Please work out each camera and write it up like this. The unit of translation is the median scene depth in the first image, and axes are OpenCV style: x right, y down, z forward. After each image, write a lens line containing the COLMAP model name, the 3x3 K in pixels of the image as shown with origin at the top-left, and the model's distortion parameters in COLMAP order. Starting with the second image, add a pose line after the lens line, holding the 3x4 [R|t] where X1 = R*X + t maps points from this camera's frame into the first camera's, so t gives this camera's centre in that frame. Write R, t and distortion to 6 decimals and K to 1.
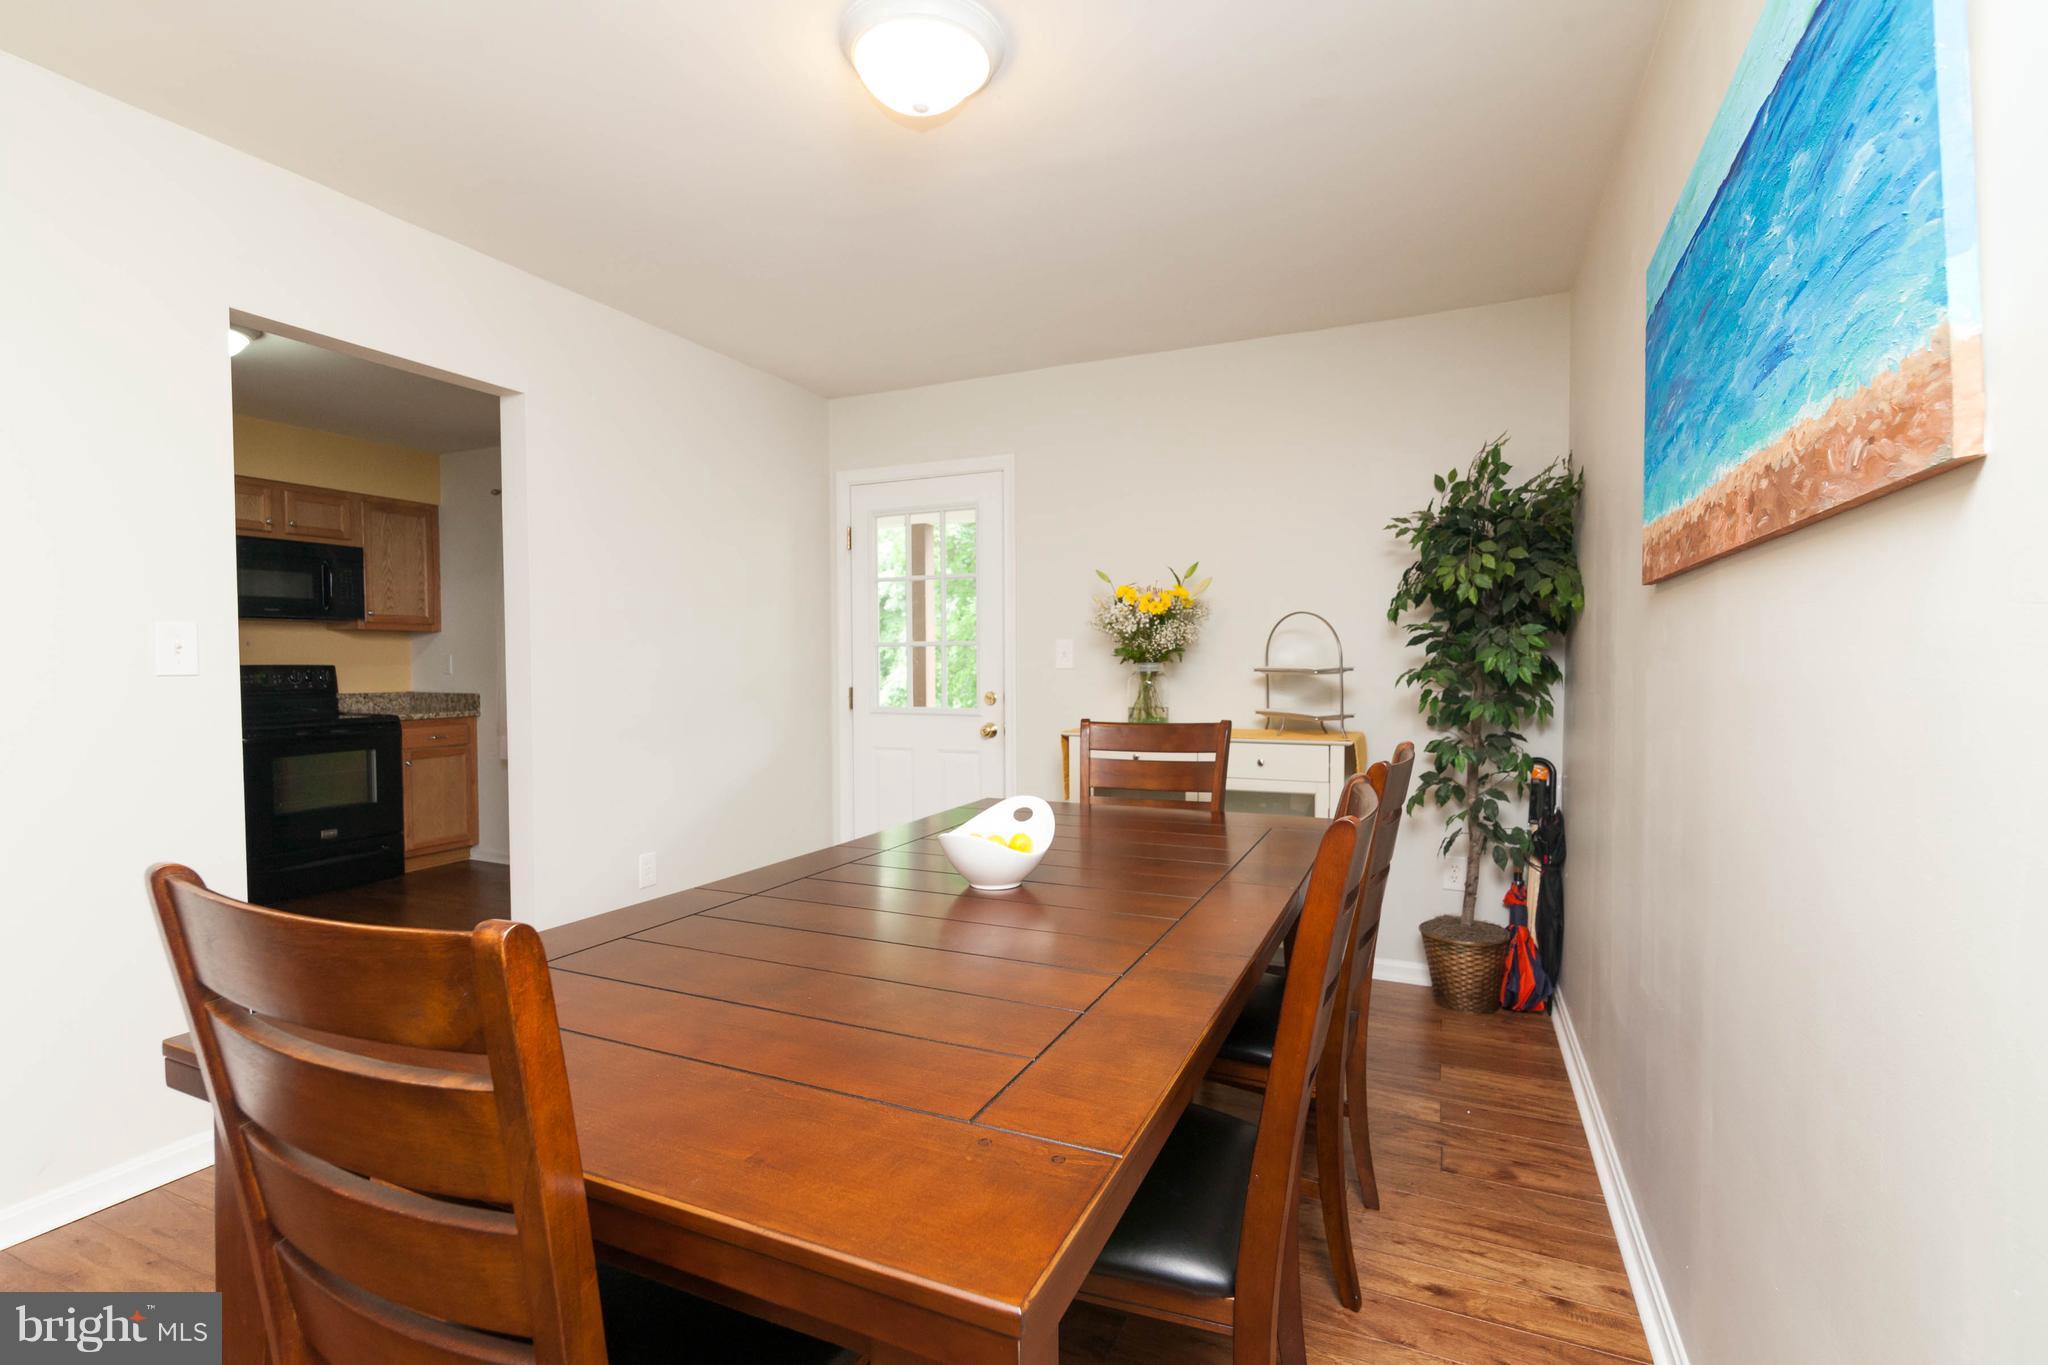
lens RADIAL K [[925.7, 0, 1018.1], [0, 925.7, 689.5], [0, 0, 1]] dist [0.001768, 0.000185]
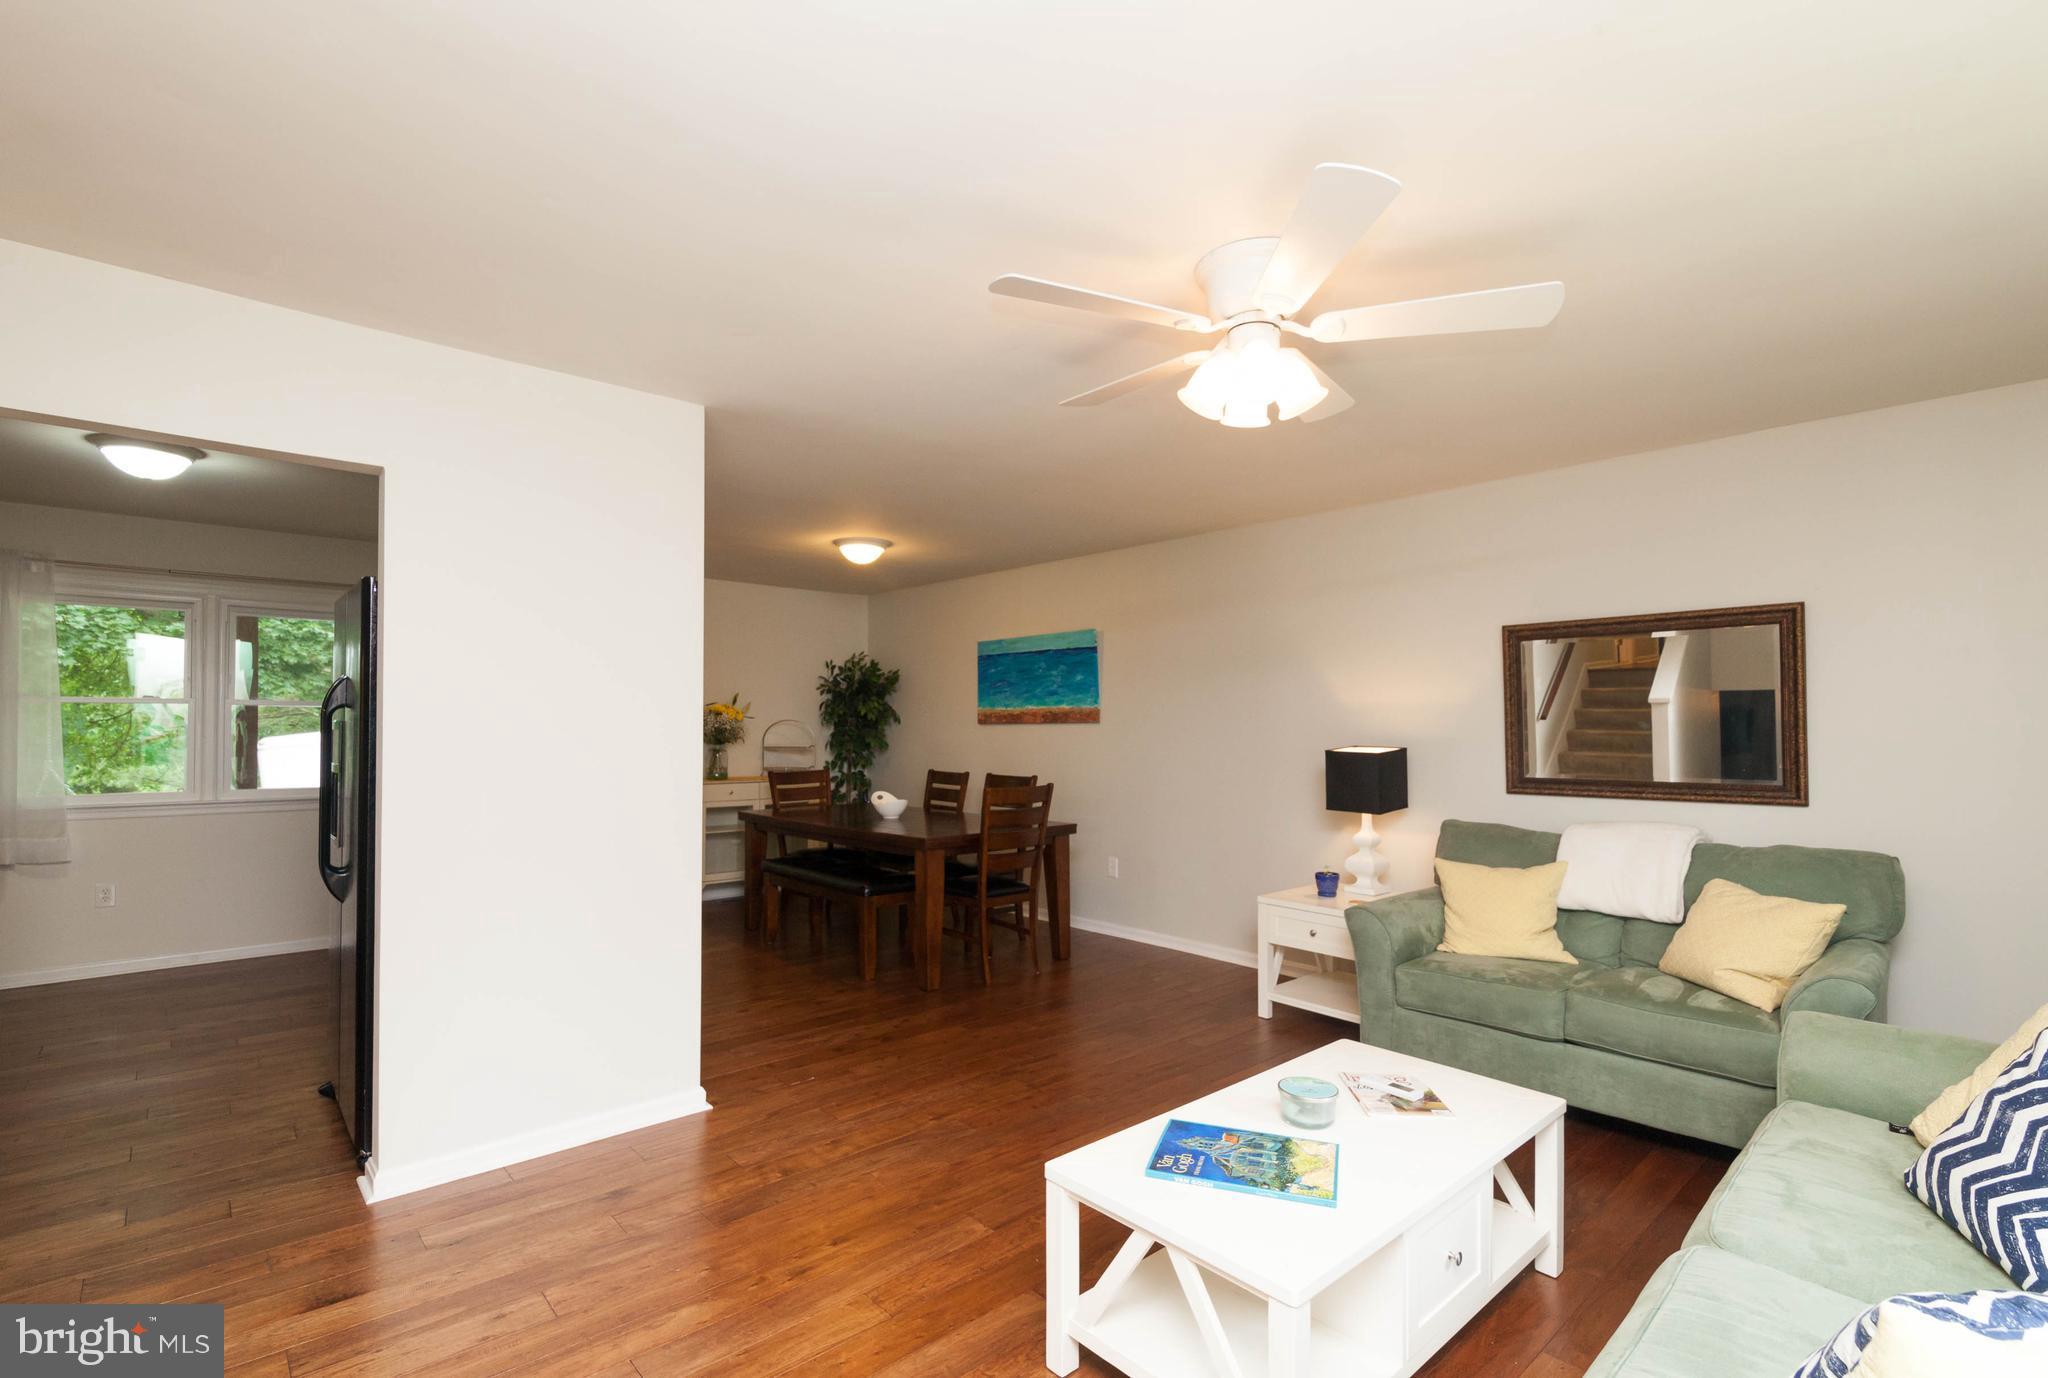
lens RADIAL K [[932.7, 0, 1027.0], [0, 932.7, 723.8], [0, 0, 1]] dist [-0.001145, -0.000097]
pose [[0.401084, 0.012161, 0.915961, -1.544060], [0.022125, 0.999492, -0.022958, -0.013817], [-0.915774, 0.029474, 0.400611, -0.396679]]
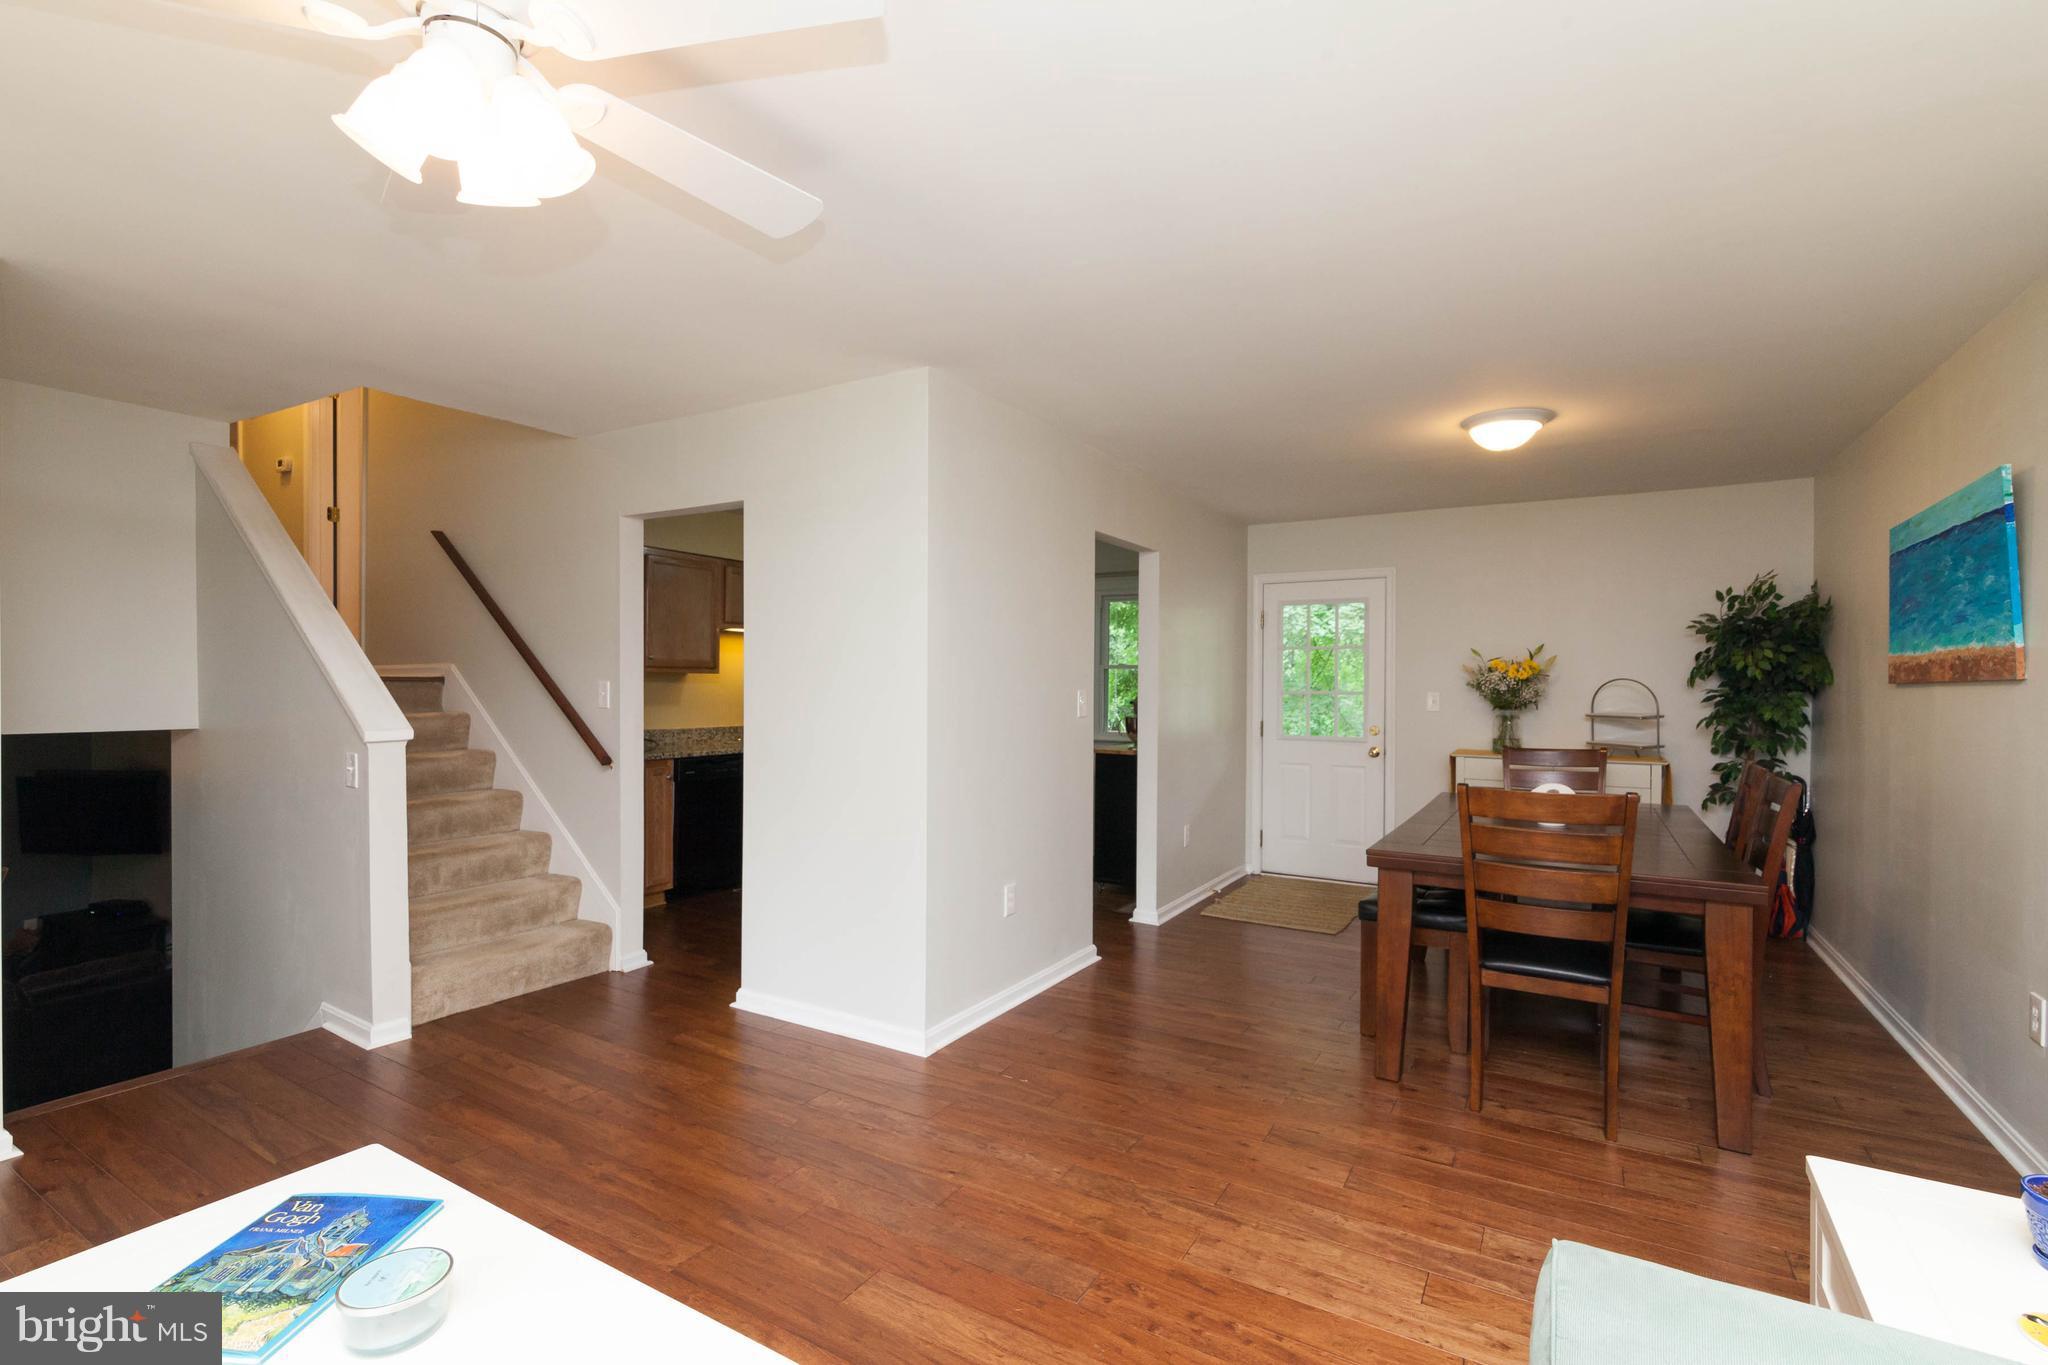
lens RADIAL K [[911.0, 0, 1025.4], [0, 911.0, 690.9], [0, 0, 1]] dist [0.004421, 0.001147]
pose [[0.993316, 0.008805, -0.115086, -0.546364], [-0.011550, 0.999664, -0.023199, -0.017167], [0.114843, 0.024373, 0.993085, -0.676394]]
